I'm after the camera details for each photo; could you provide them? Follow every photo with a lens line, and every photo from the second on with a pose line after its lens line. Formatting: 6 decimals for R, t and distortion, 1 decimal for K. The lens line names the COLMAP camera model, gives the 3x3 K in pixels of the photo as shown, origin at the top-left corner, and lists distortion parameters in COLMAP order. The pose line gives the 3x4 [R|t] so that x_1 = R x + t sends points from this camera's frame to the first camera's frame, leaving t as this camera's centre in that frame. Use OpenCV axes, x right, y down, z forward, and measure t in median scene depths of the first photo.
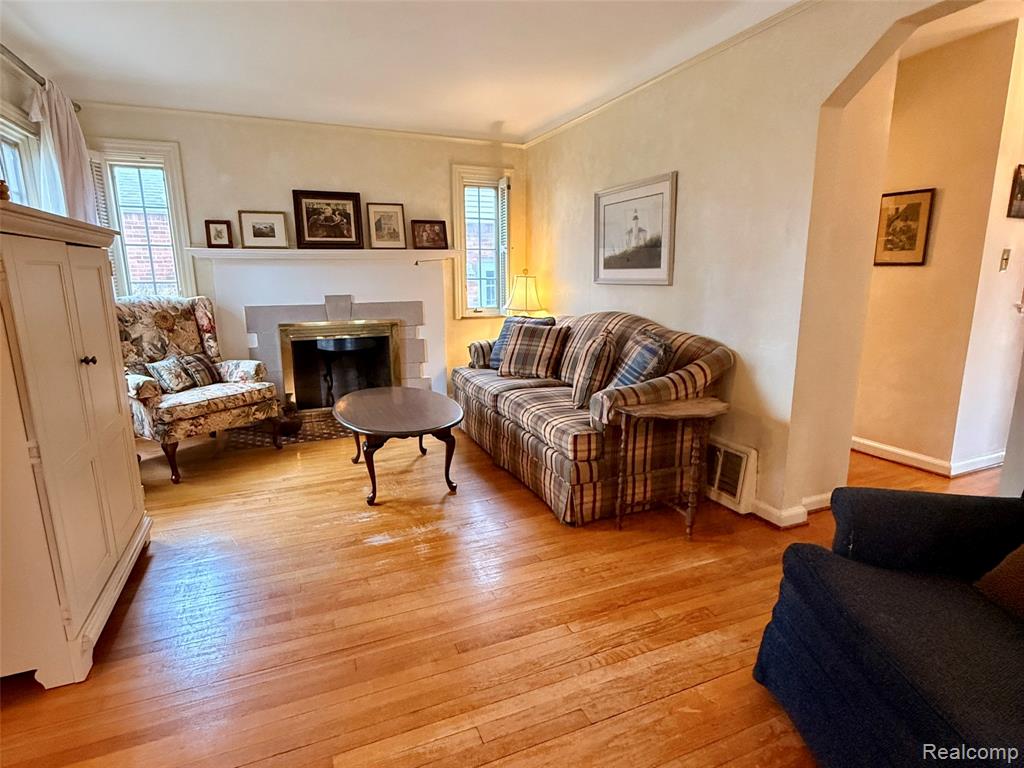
lens RADIAL K [[542.6, 0, 509.9], [0, 542.6, 384.2], [0, 0, 1]] dist [-0.001824, -0.000725]
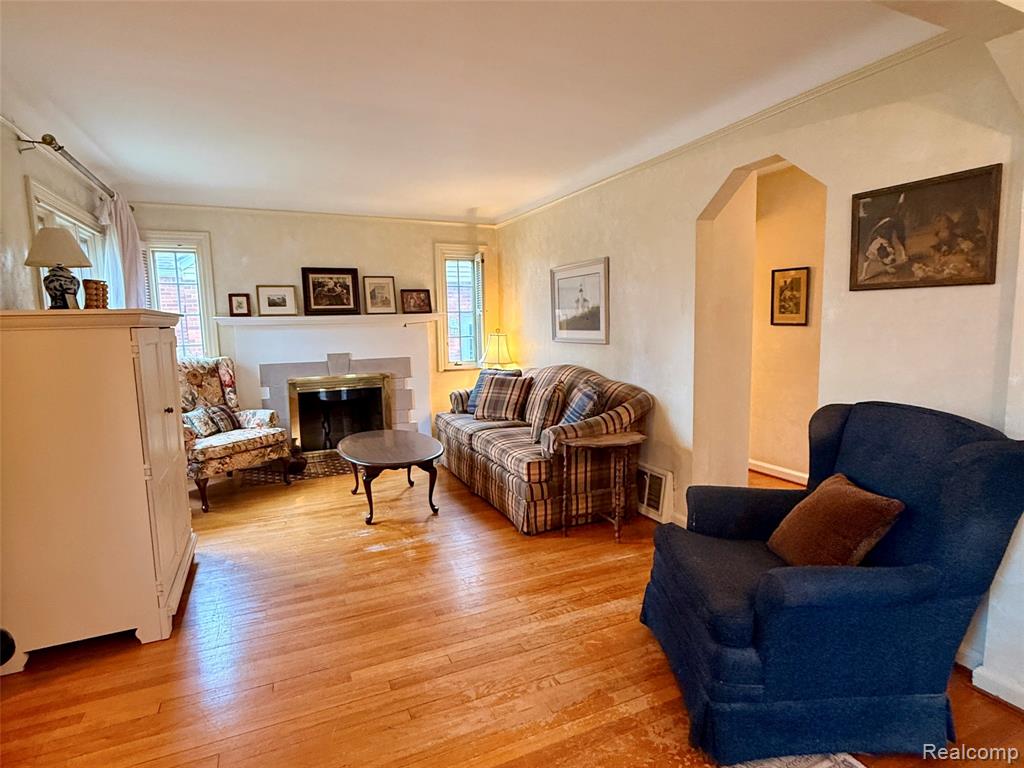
lens RADIAL K [[542.6, 0, 511.2], [0, 542.6, 382.1], [0, 0, 1]] dist [-0.001824, -0.000725]
pose [[0.999572, -0.015983, 0.024510, 0.038720], [0.018132, 0.995763, -0.090149, 0.014602], [-0.022965, 0.090554, 0.995627, -0.237607]]
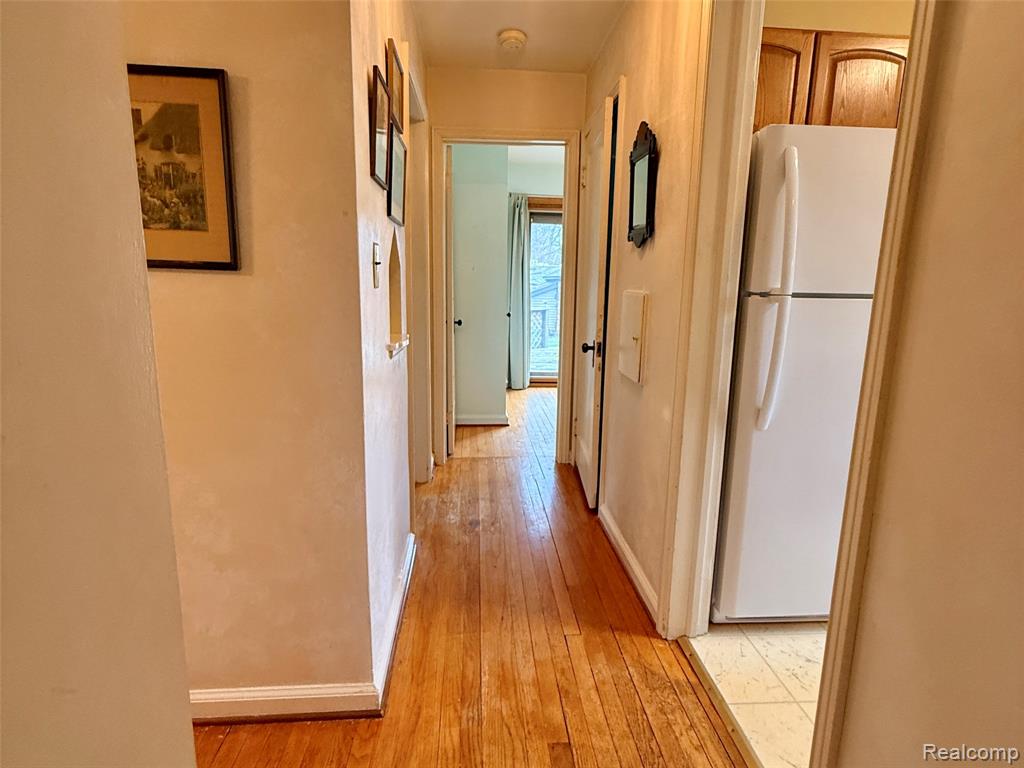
lens RADIAL K [[542.6, 0, 508.4], [0, 542.6, 380.7], [0, 0, 1]] dist [-0.001824, -0.000725]
pose [[0.326843, -0.156619, 0.932011, 0.443352], [0.171721, 0.979599, 0.104396, -0.147103], [-0.929347, 0.125924, 0.347070, 0.685966]]
